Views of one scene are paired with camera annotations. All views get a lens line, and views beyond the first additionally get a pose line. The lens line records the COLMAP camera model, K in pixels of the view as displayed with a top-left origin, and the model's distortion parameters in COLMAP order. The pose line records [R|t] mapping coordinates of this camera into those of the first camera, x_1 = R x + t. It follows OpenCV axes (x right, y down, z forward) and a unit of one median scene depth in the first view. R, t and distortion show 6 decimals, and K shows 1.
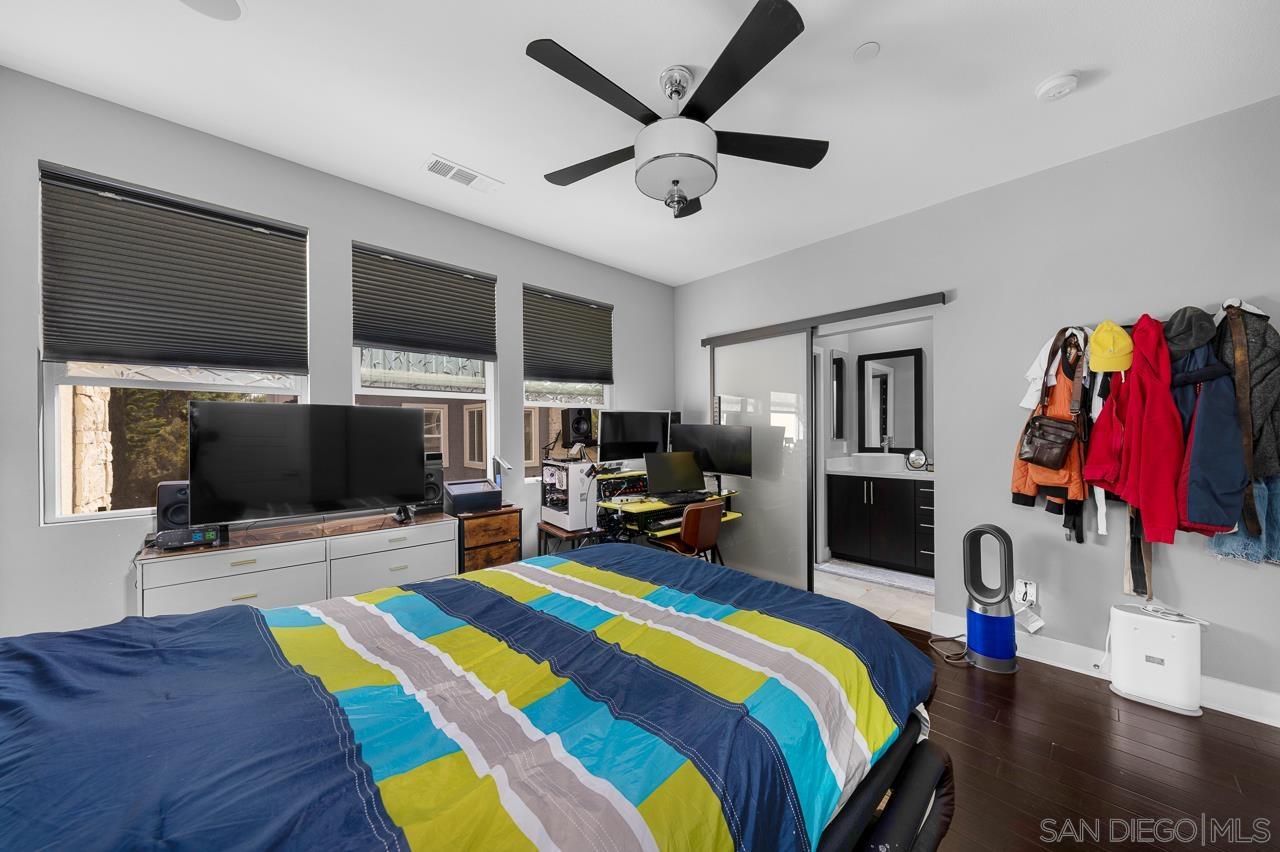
lens RADIAL K [[440.3, 0, 657.2], [0, 440.3, 430.2], [0, 0, 1]] dist [-0.001188, -0.000094]
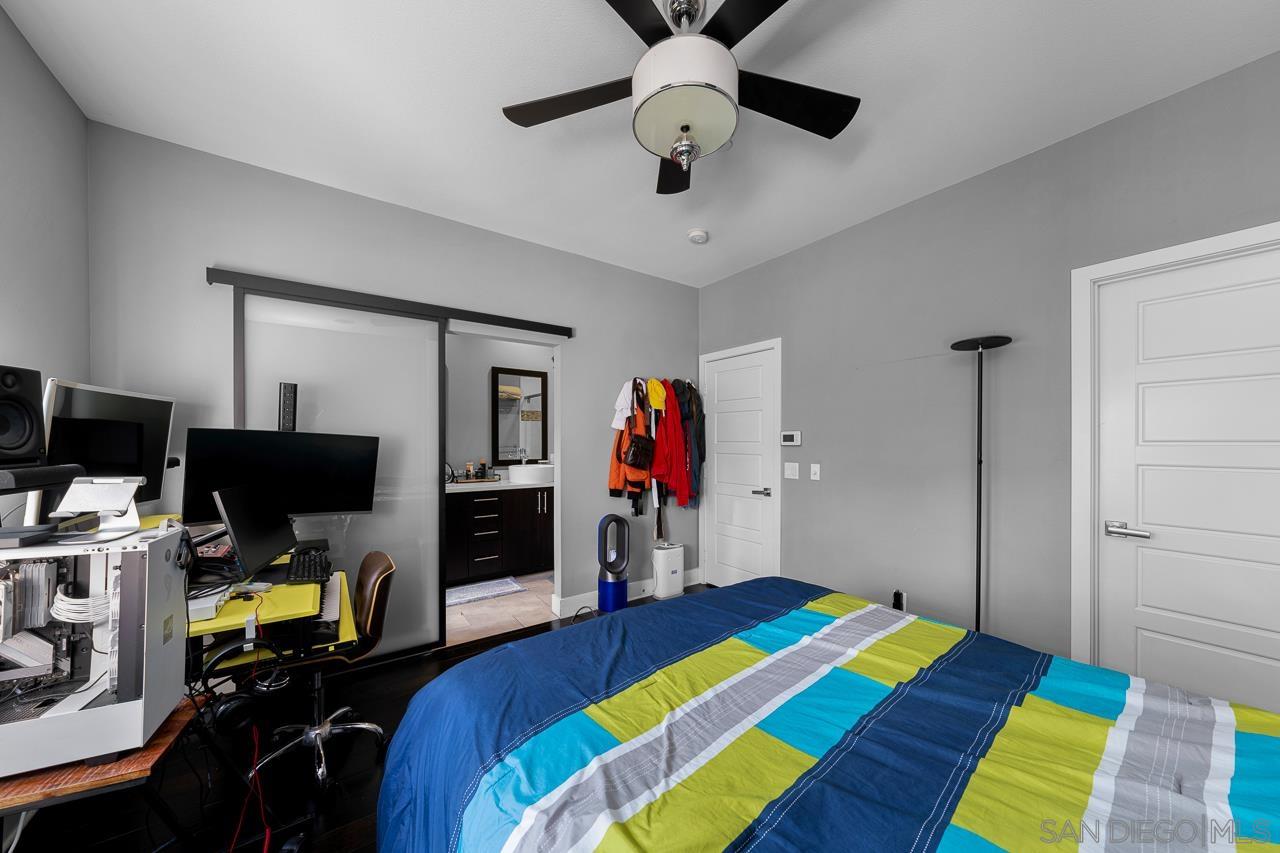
lens RADIAL K [[433.5, 0, 638.1], [0, 433.5, 444.3], [0, 0, 1]] dist [-0.000410, -0.000033]
pose [[0.172594, 0.003436, 0.984987, -0.541235], [-0.006954, 0.999973, -0.002270, 0.002882], [-0.984968, -0.006457, 0.172614, 0.699421]]
